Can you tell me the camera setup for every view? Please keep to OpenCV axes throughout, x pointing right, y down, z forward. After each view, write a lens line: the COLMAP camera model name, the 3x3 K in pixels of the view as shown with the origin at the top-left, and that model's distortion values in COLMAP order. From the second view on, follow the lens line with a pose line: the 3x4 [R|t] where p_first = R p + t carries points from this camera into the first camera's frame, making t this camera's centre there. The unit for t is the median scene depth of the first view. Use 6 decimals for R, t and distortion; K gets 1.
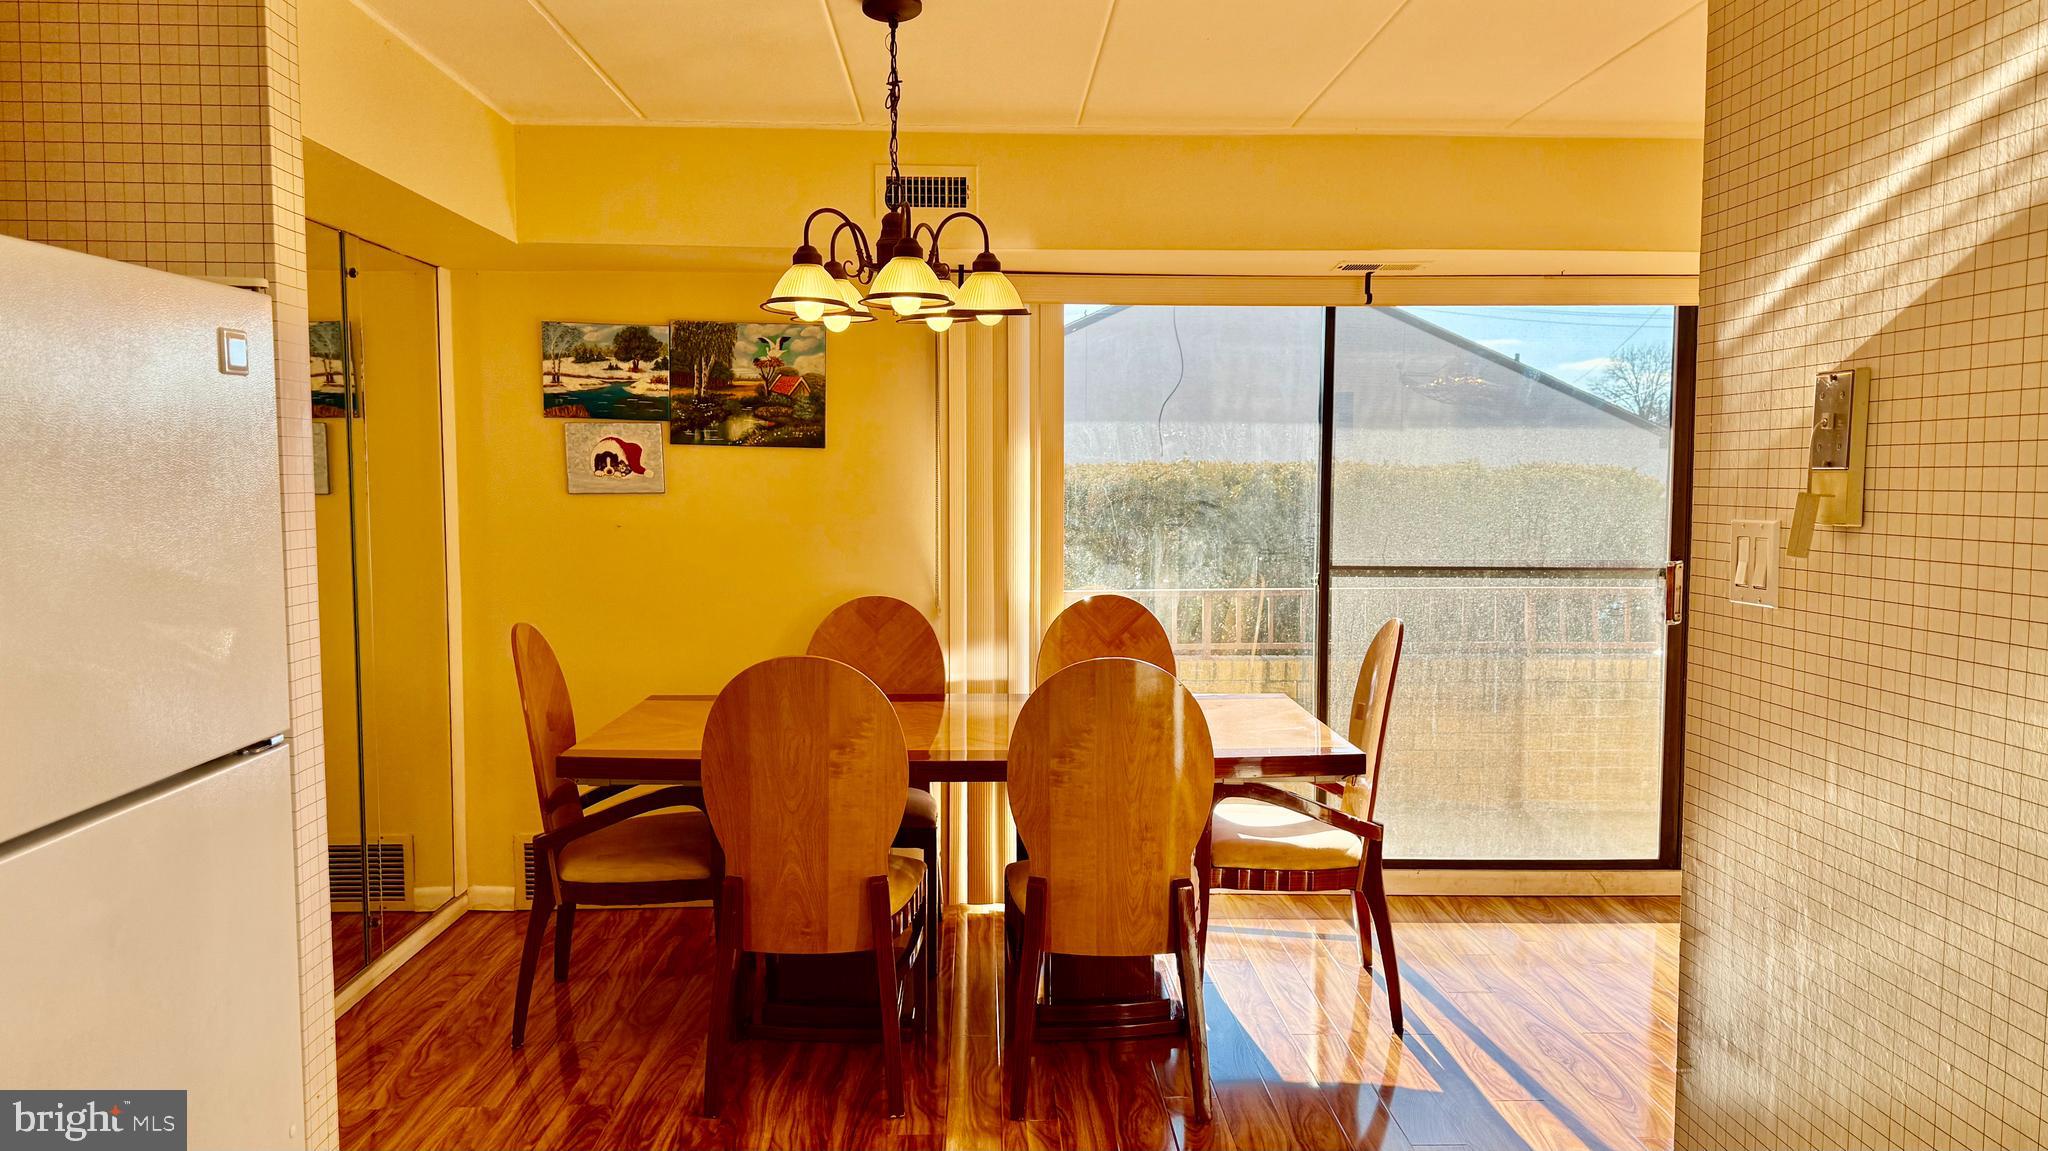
lens RADIAL K [[1409.0, 0, 1019.6], [0, 1409.0, 598.7], [0, 0, 1]] dist [0.110371, -0.125955]
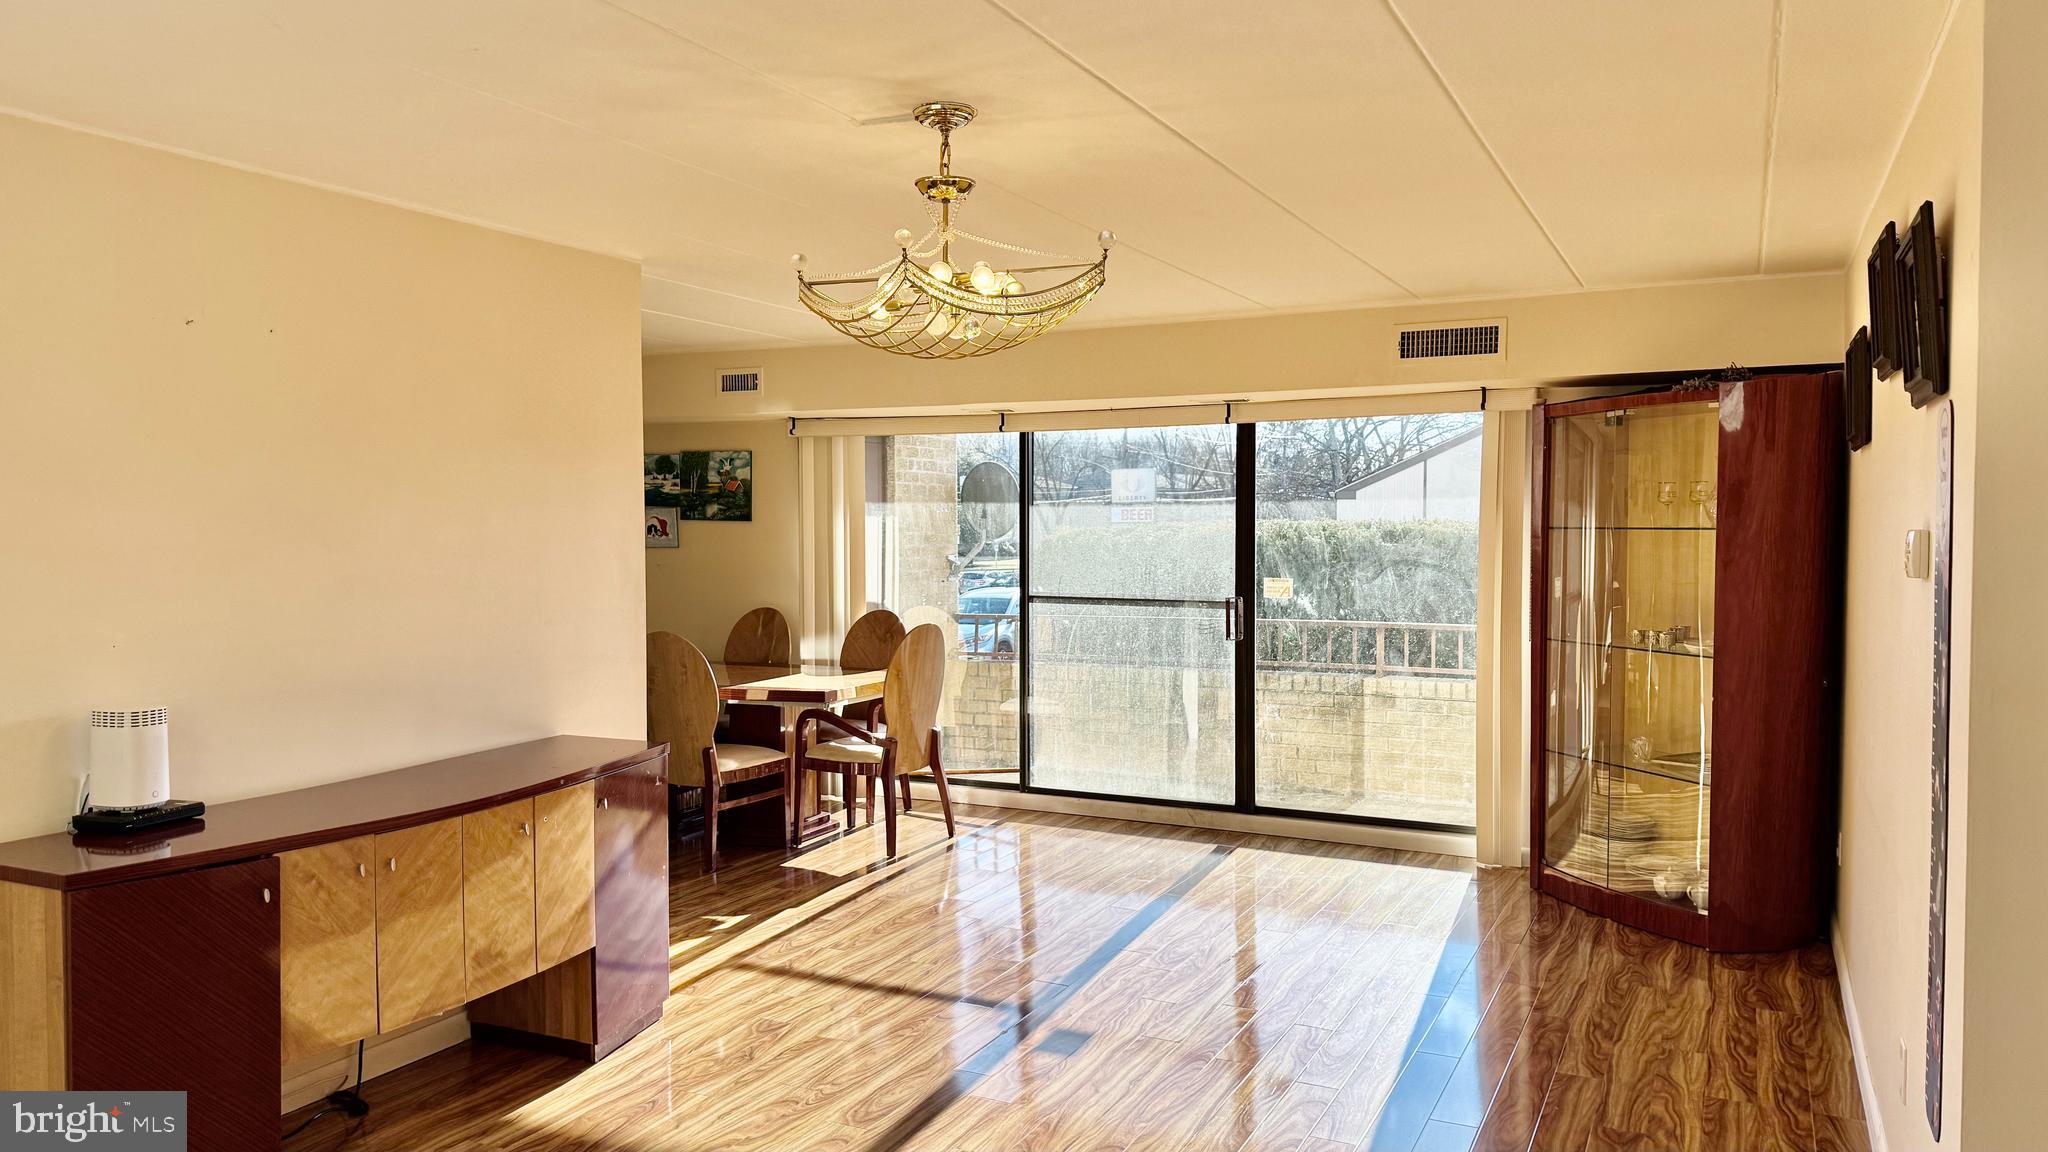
lens RADIAL K [[1409.0, 0, 1019.6], [0, 1409.0, 599.2], [0, 0, 1]] dist [0.110371, -0.125955]
pose [[0.880782, 0.020536, -0.473077, 0.977714], [-0.034116, 0.999215, -0.020141, 0.012523], [0.472292, 0.033879, 0.880791, -0.367939]]
